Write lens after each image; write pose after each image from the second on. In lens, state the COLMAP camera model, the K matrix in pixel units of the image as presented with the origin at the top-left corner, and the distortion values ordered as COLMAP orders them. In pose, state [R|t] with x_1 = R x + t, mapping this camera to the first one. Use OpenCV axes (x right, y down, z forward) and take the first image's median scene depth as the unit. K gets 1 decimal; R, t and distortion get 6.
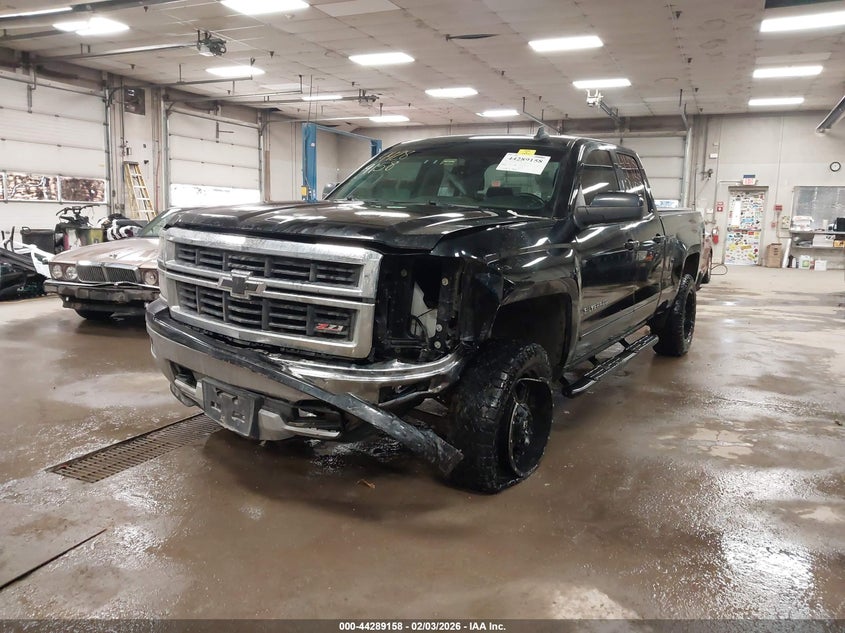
lens RADIAL K [[667.1, 0, 422.5], [0, 667.1, 316.5], [0, 0, 1]] dist [0.035335, -0.060716]
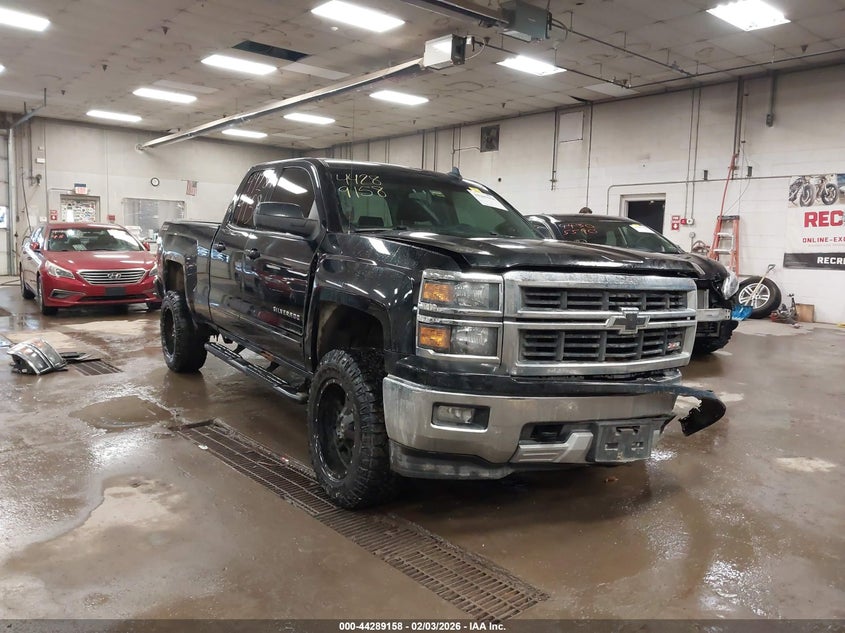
lens RADIAL K [[667.1, 0, 422.5], [0, 667.1, 316.5], [0, 0, 1]] dist [0.035335, -0.060716]
pose [[0.388514, -0.113703, 0.914400, -0.247902], [0.117188, 0.990396, 0.073361, -0.030926], [-0.913960, 0.078655, 0.398108, 0.161053]]
